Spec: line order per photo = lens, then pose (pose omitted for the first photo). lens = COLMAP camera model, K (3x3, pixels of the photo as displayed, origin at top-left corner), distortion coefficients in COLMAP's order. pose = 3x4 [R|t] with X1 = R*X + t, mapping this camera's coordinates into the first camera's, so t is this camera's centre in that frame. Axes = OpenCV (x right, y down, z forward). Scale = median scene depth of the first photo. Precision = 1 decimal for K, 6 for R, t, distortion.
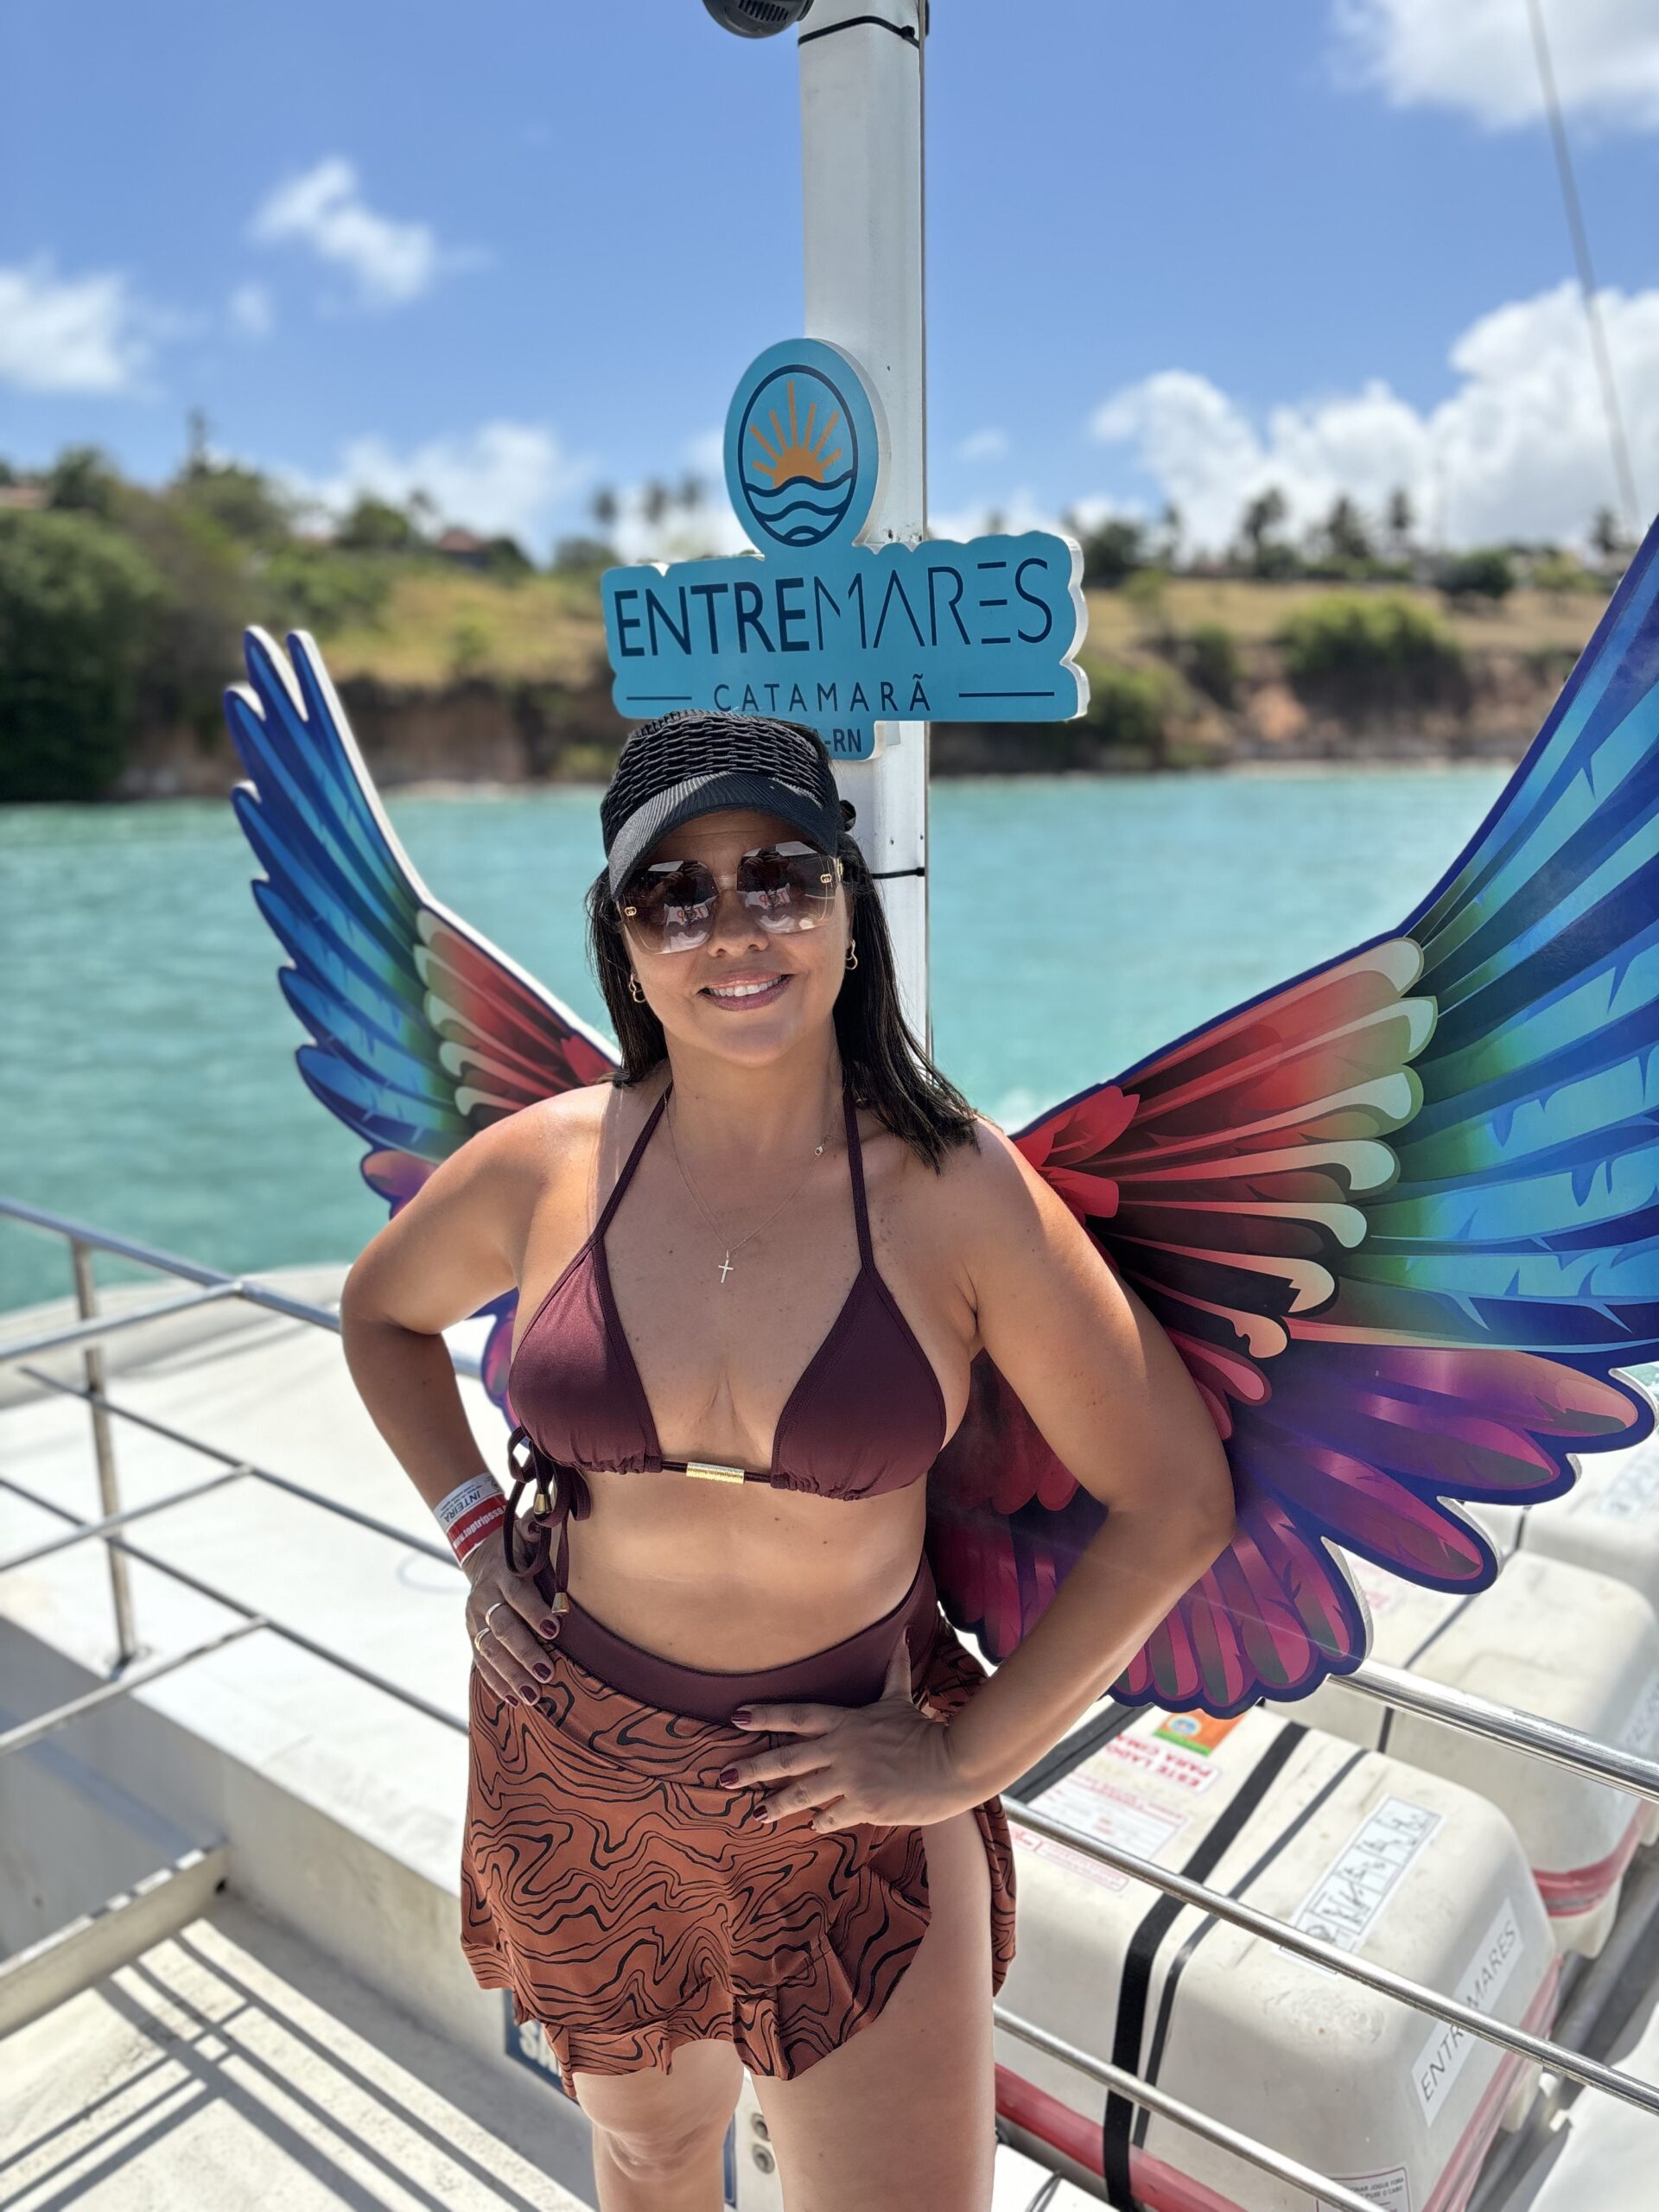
lens RADIAL K [[1699.2, 0, 816.9], [0, 1699.2, 1115.4], [0, 0, 1]] dist [0.018043, 0.001272]
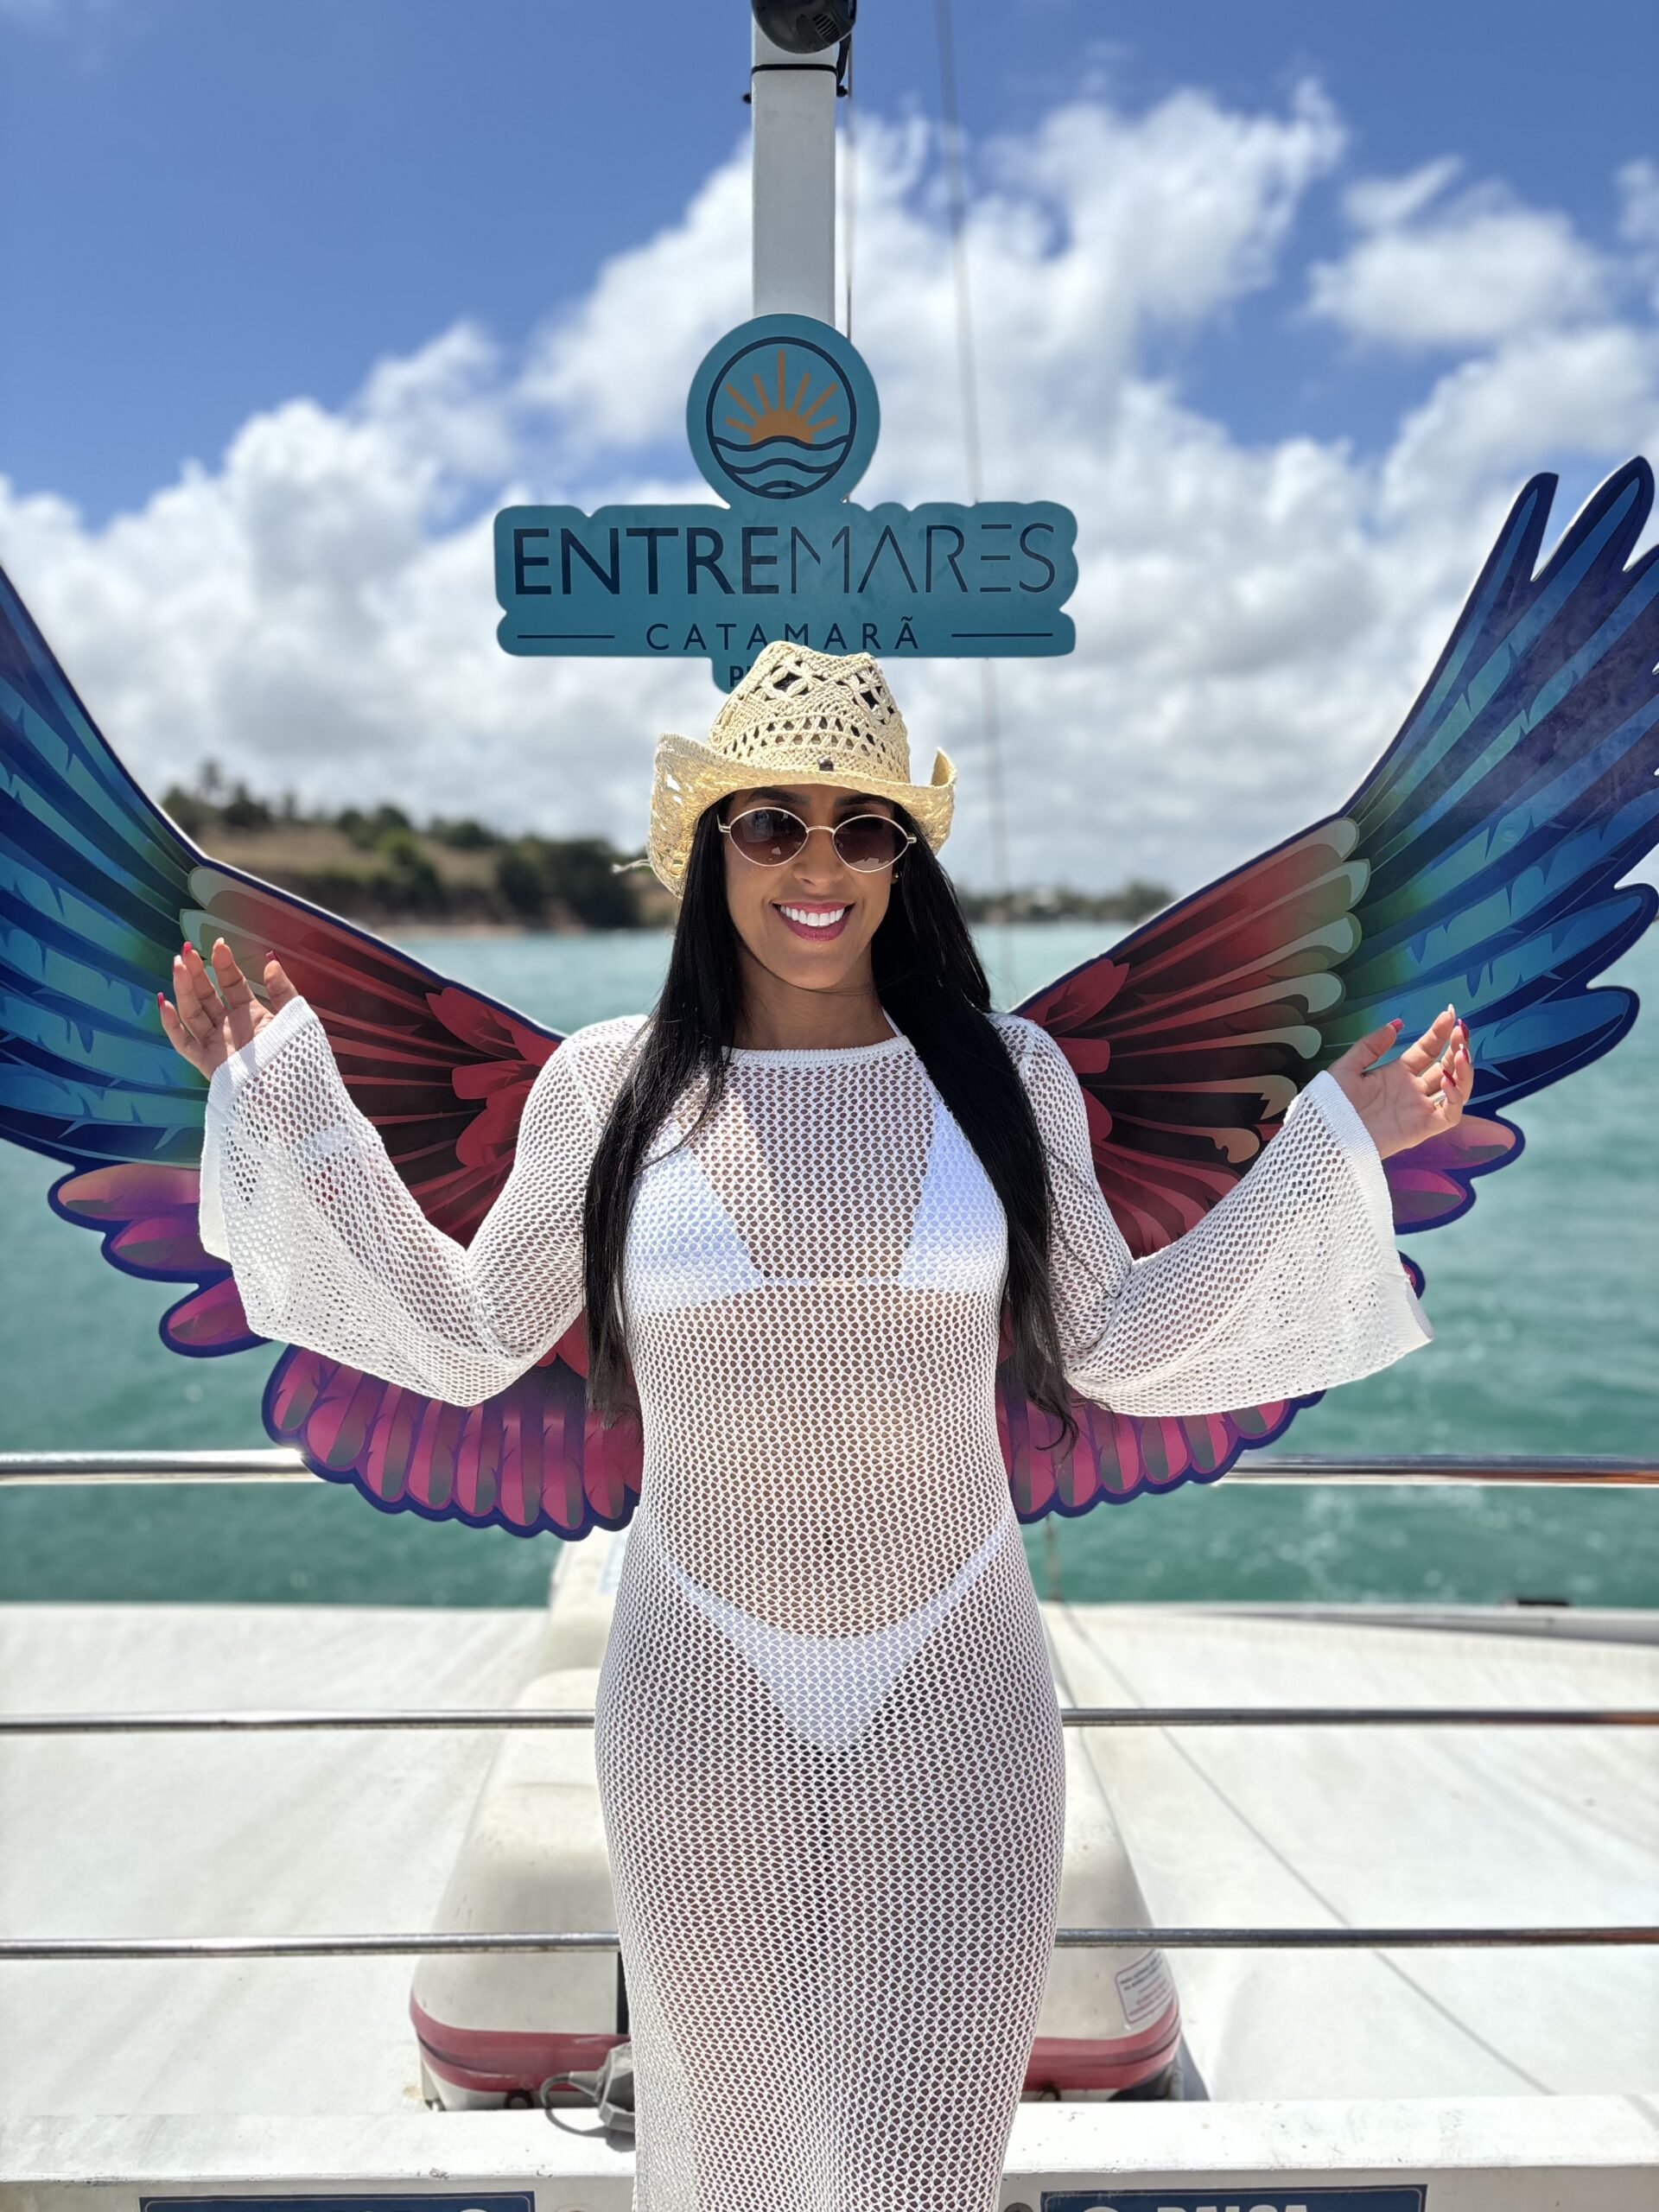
lens RADIAL K [[1699.2, 0, 824.5], [0, 1699.2, 1106.0], [0, 0, 1]] dist [0.018043, 0.001272]
pose [[0.773637, -0.047265, 0.631864, -0.673982], [0.133485, 0.986992, -0.089606, 0.150955], [-0.619409, 0.153667, 0.769882, 0.183846]]
